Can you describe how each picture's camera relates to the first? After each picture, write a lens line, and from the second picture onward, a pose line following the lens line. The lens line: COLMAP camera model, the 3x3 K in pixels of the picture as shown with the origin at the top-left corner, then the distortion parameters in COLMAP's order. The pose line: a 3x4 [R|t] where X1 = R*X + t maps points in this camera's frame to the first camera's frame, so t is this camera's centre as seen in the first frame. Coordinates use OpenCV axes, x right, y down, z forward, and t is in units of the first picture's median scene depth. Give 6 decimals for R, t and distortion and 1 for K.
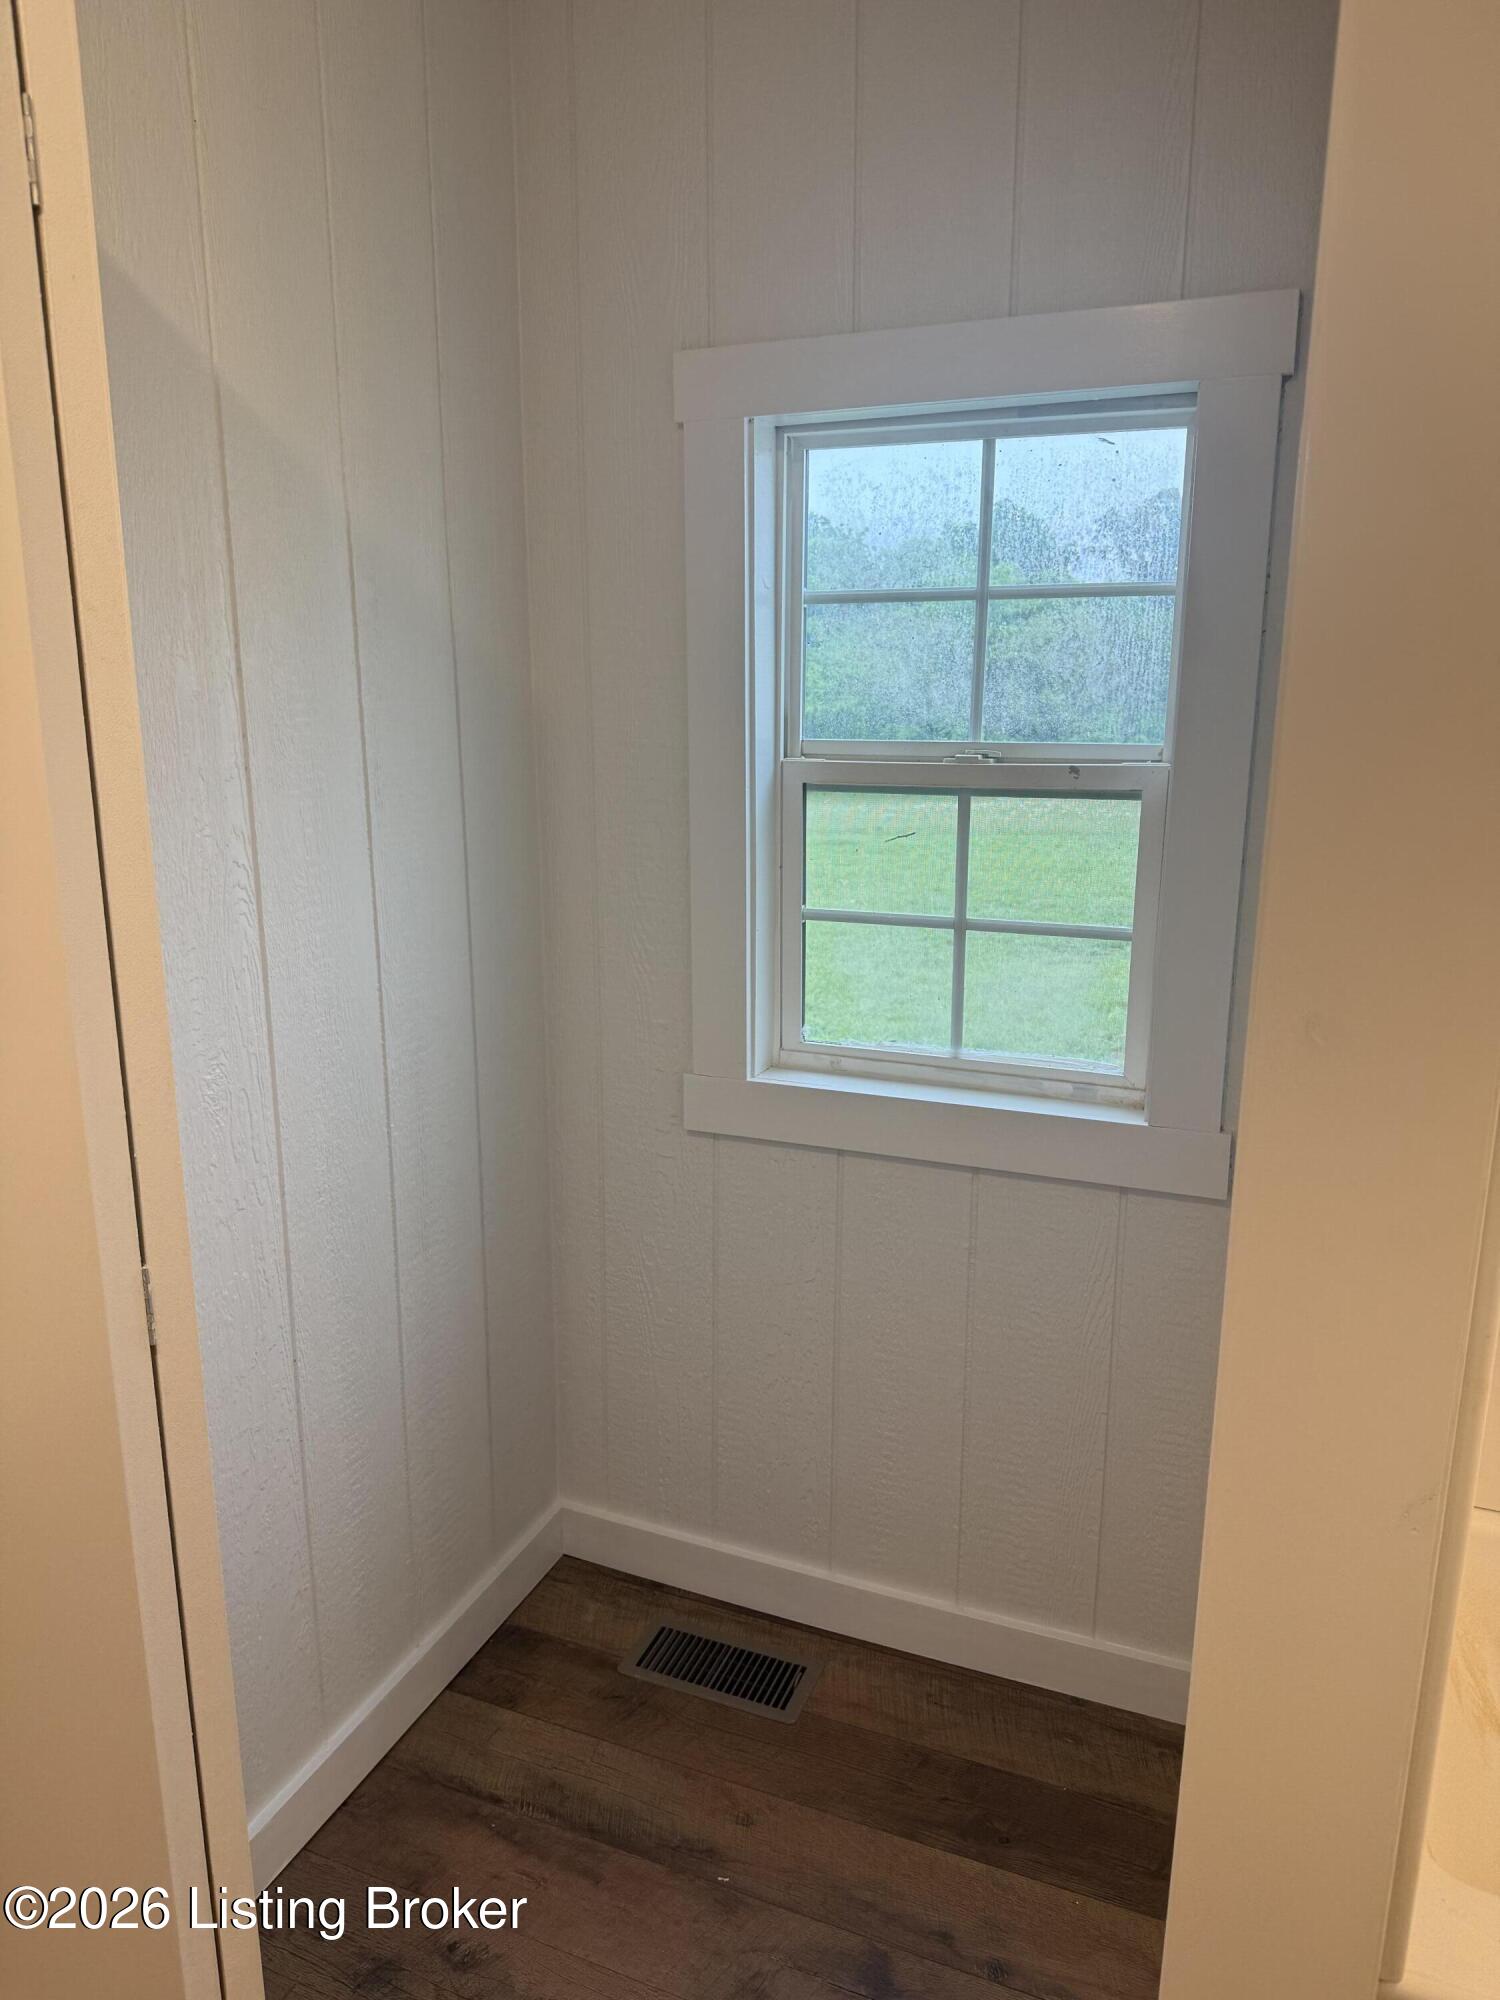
lens RADIAL K [[1402.4, 0, 755.3], [0, 1402.4, 1032.5], [0, 0, 1]] dist [0.125962, -0.189270]
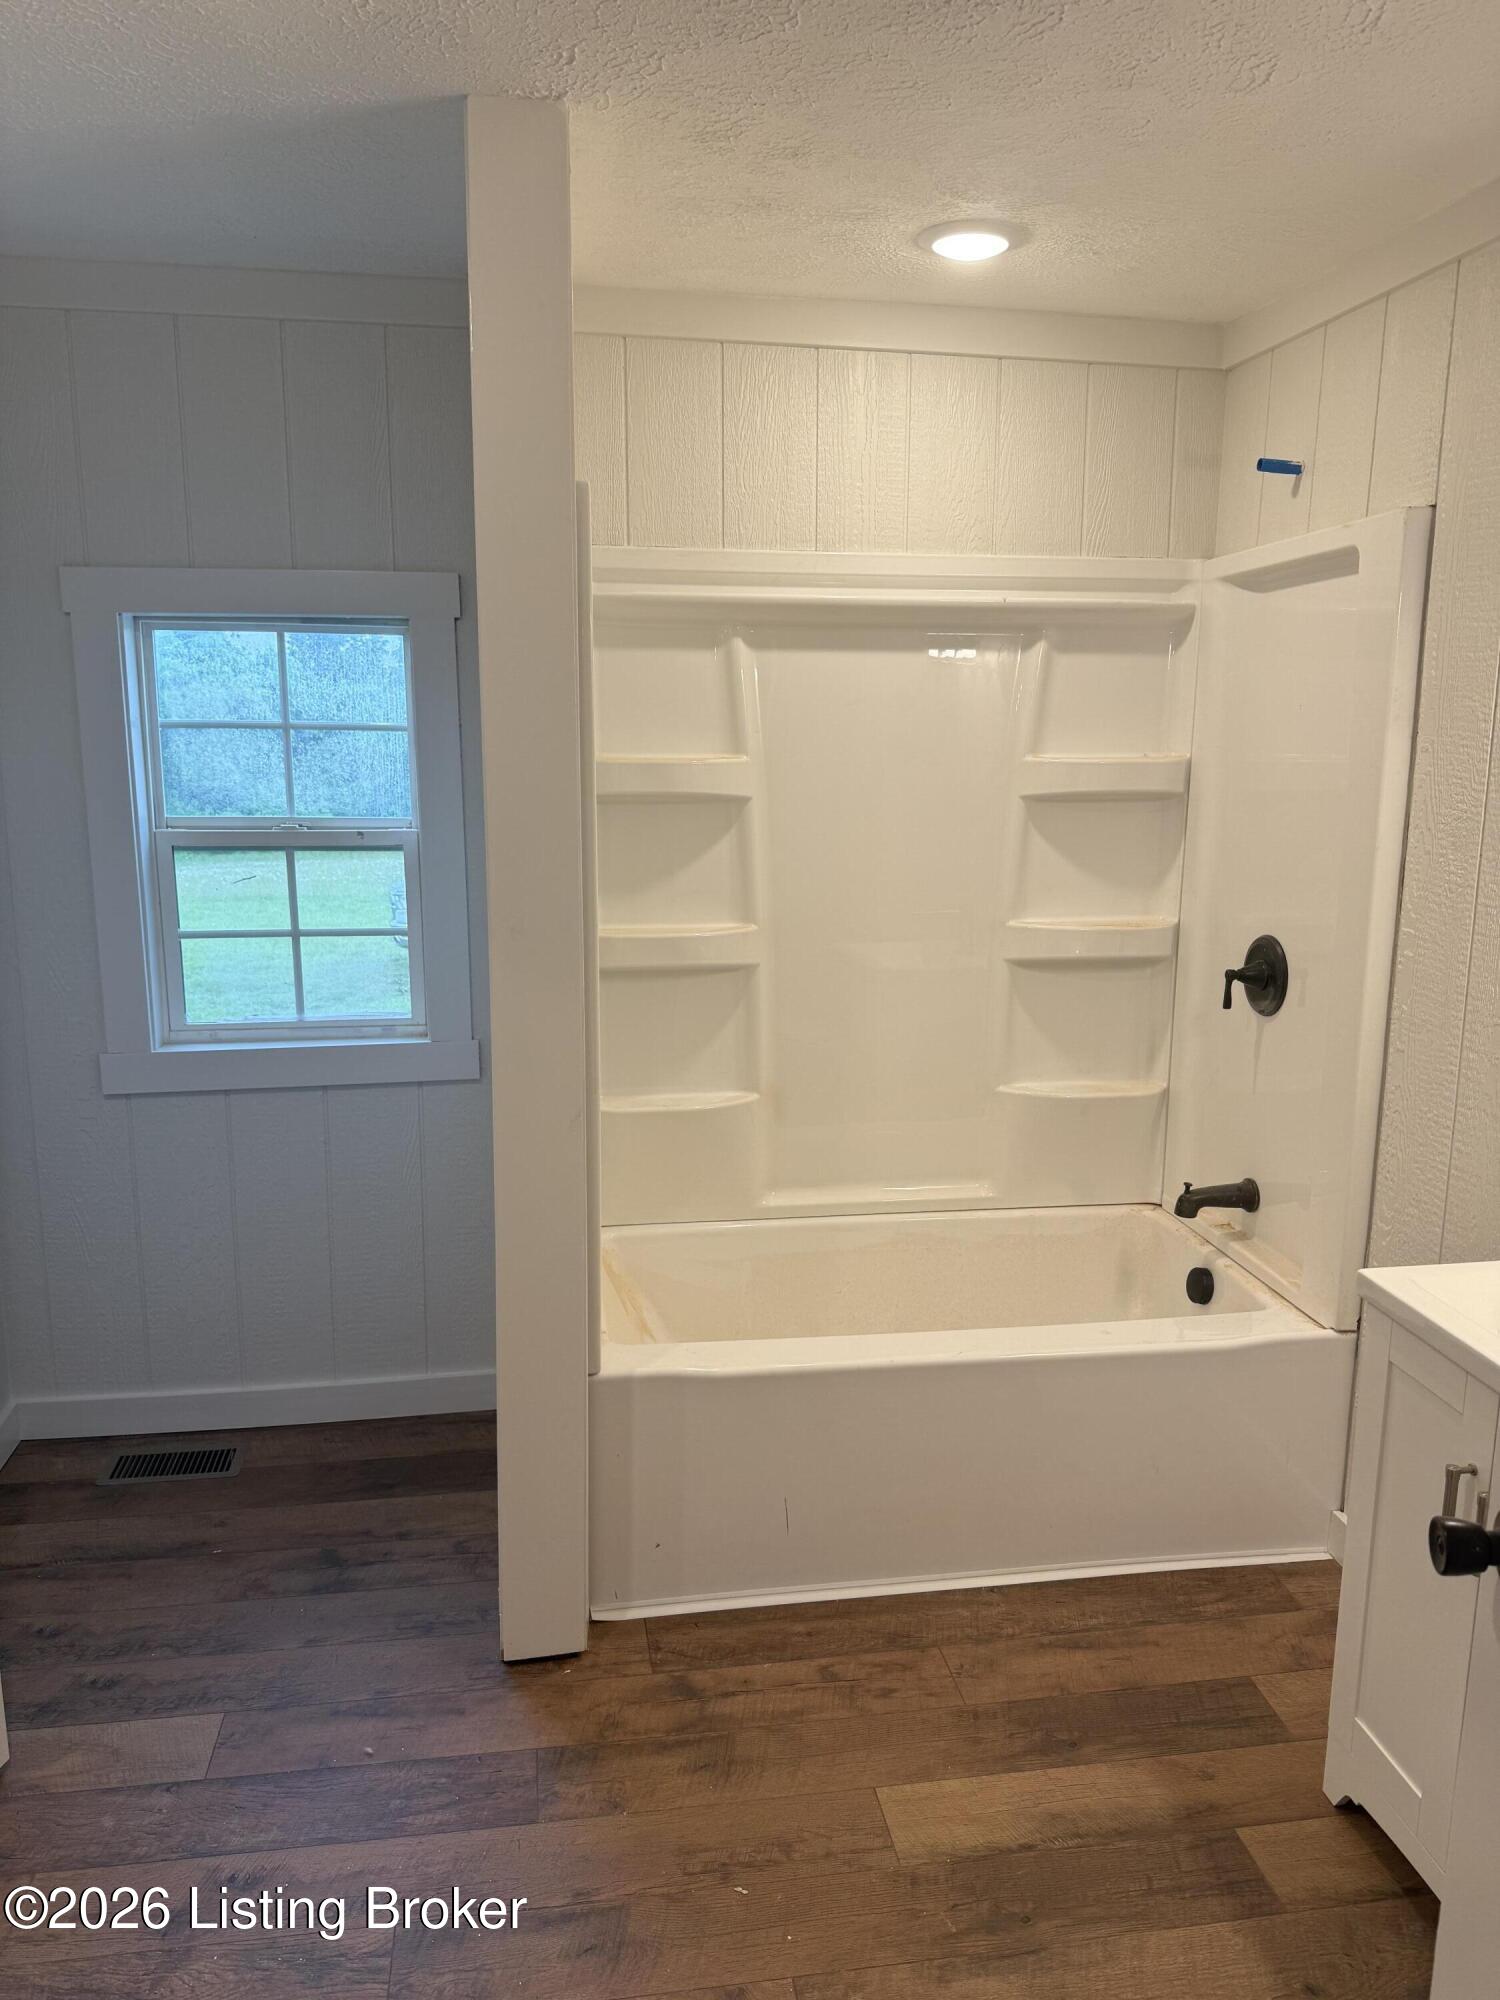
lens RADIAL K [[1410.4, 0, 750.0], [0, 1410.4, 1000.0], [0, 0, 1]] dist [0.001274, -0.004767]
pose [[0.852631, -0.090057, 0.514693, -0.235262], [0.118416, 0.992710, -0.022469, 0.090949], [-0.508918, 0.080105, 0.857080, -0.583268]]
